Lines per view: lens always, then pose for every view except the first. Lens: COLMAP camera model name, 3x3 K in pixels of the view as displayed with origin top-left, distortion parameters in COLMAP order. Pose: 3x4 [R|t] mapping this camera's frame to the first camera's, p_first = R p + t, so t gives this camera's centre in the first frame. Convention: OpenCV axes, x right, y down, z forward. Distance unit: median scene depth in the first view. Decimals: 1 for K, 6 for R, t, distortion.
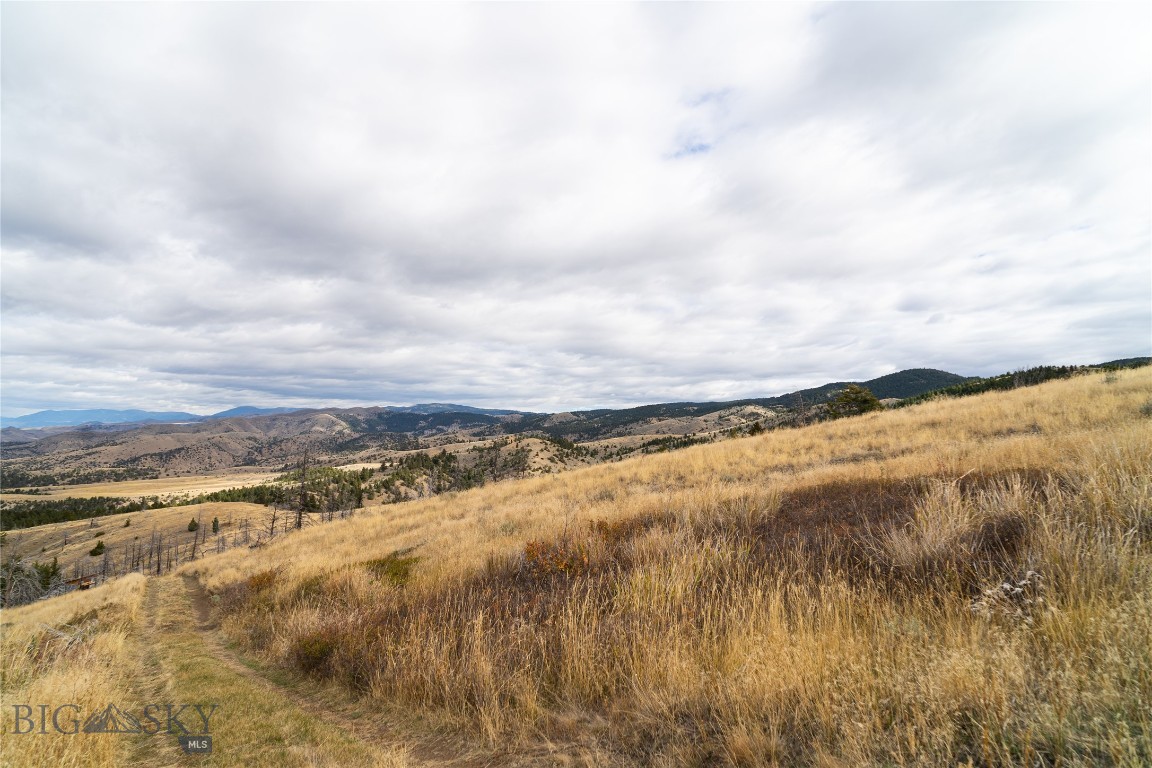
lens RADIAL K [[681.6, 0, 573.3], [0, 681.6, 384.7], [0, 0, 1]] dist [-0.006052, 0.004661]
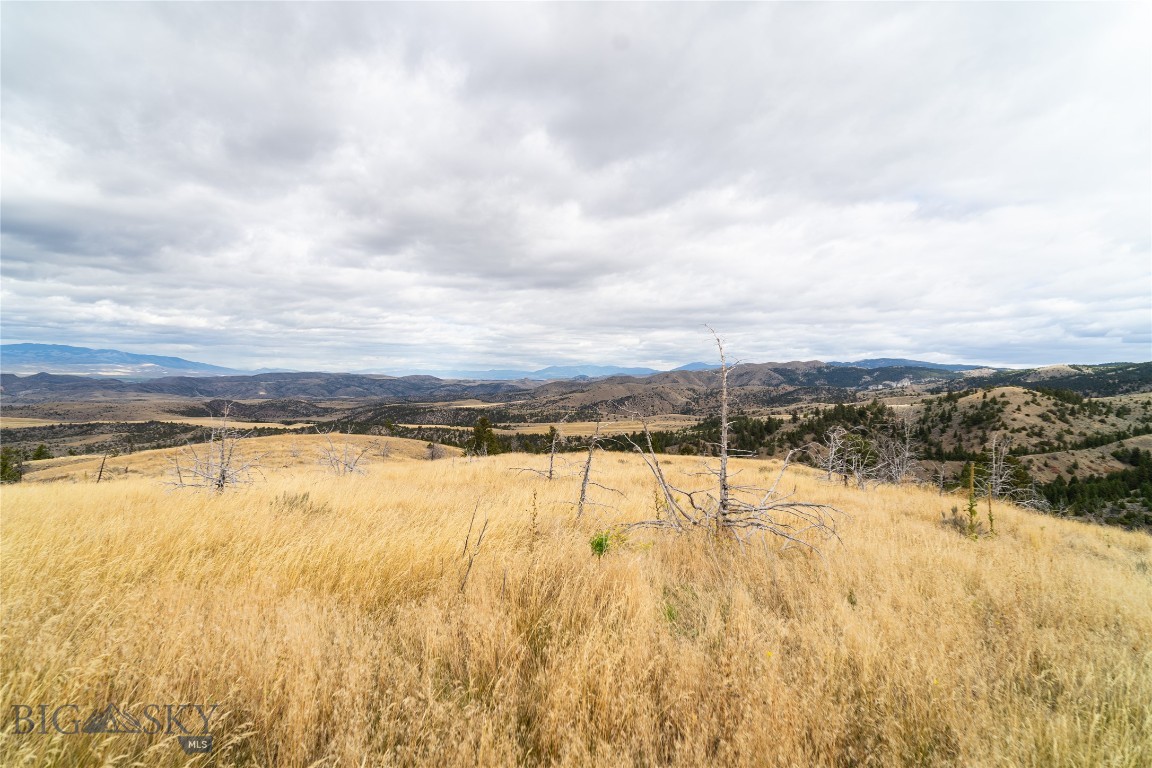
lens RADIAL K [[680.5, 0, 576.3], [0, 680.5, 385.2], [0, 0, 1]] dist [-0.000477, 0.003323]
pose [[0.810513, 0.017490, -0.585460, -0.007989], [0.020235, 0.998121, 0.057831, 0.018011], [0.585371, -0.058720, 0.808636, 0.114198]]
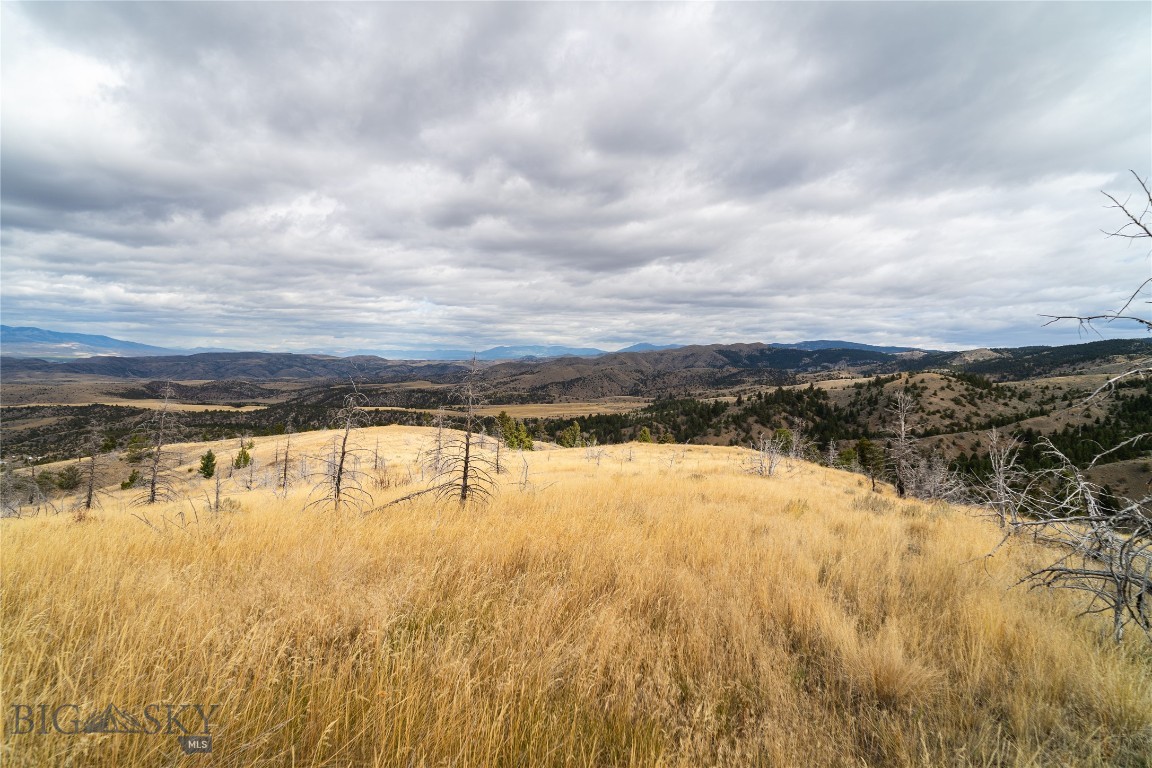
lens RADIAL K [[681.5, 0, 571.5], [0, 681.5, 386.5], [0, 0, 1]] dist [-0.008285, 0.011854]
pose [[0.849937, 0.034911, -0.525727, 0.000689], [0.014575, 0.995863, 0.089694, 0.011965], [0.526683, -0.083897, 0.845912, 0.084021]]
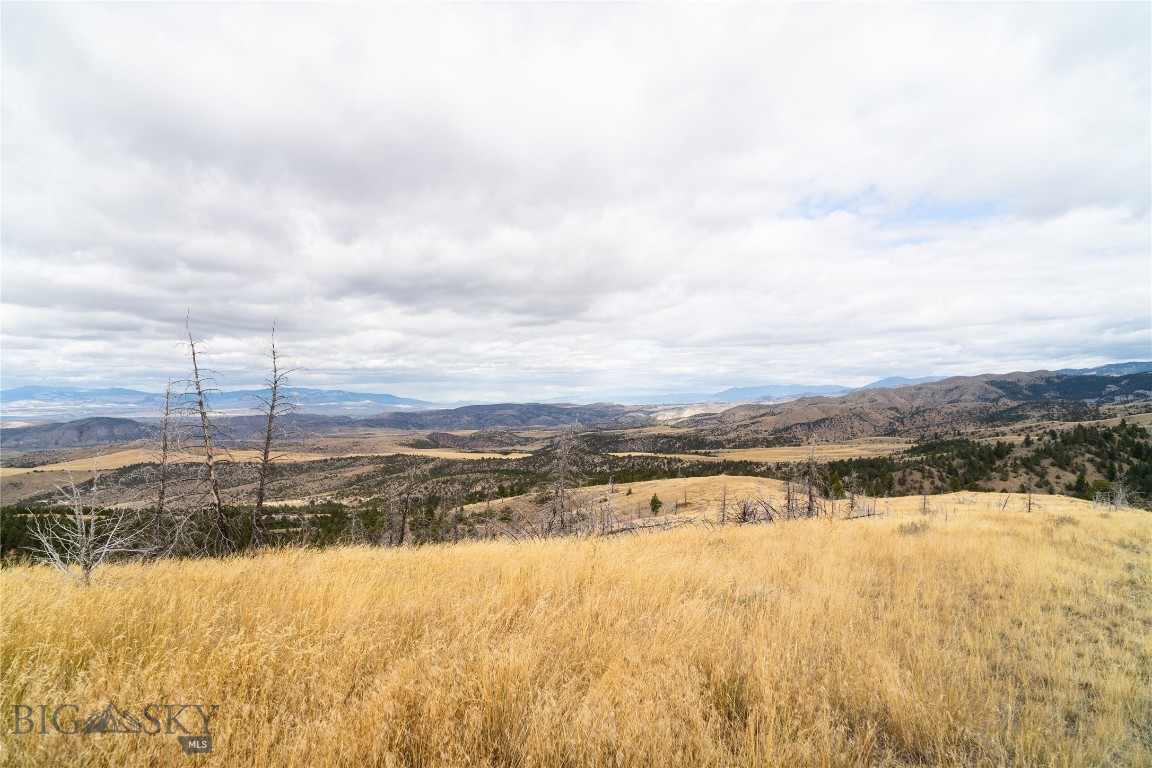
lens RADIAL K [[681.5, 0, 571.5], [0, 681.5, 386.5], [0, 0, 1]] dist [-0.008285, 0.011854]
pose [[0.626541, -0.034392, -0.778630, 0.007610], [0.069898, 0.997480, 0.012187, 0.005285], [0.776248, -0.062060, 0.627365, 0.049115]]
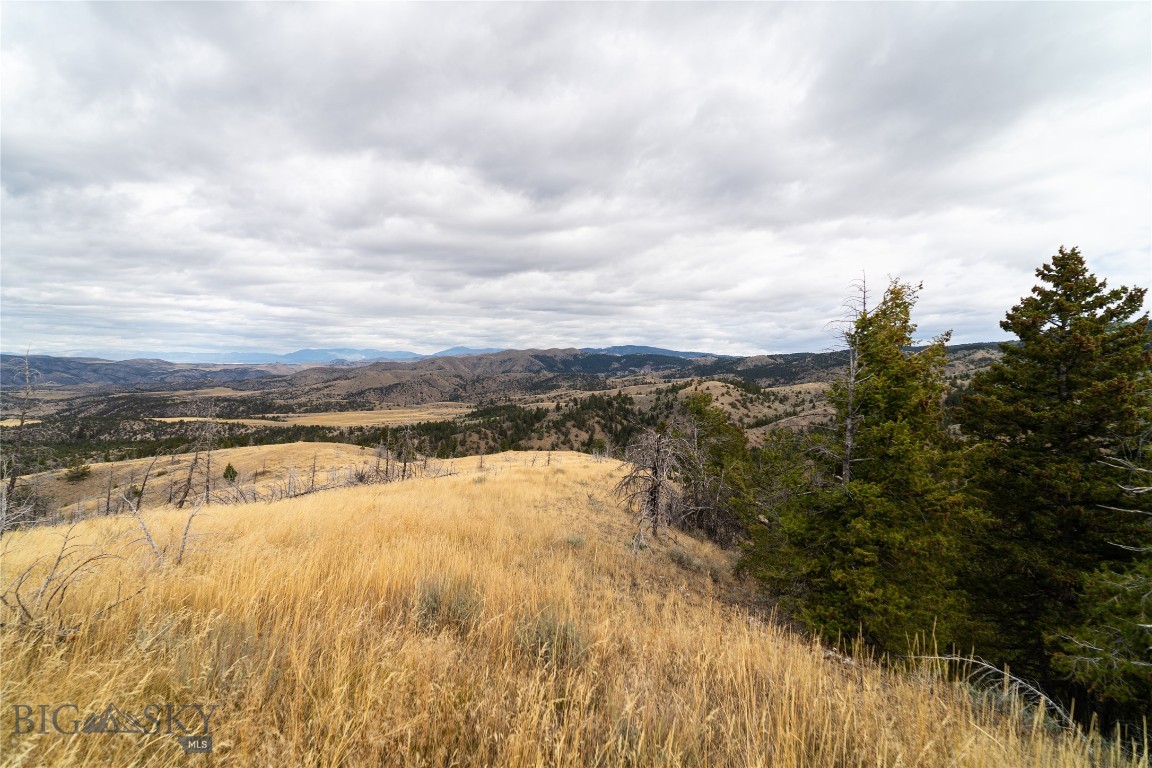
lens RADIAL K [[681.5, 0, 571.5], [0, 681.5, 386.5], [0, 0, 1]] dist [-0.008285, 0.011854]
pose [[0.958896, 0.024549, -0.282695, 0.010497], [0.000061, 0.996233, 0.086716, 0.003678], [0.283759, -0.083169, 0.955282, 0.042293]]
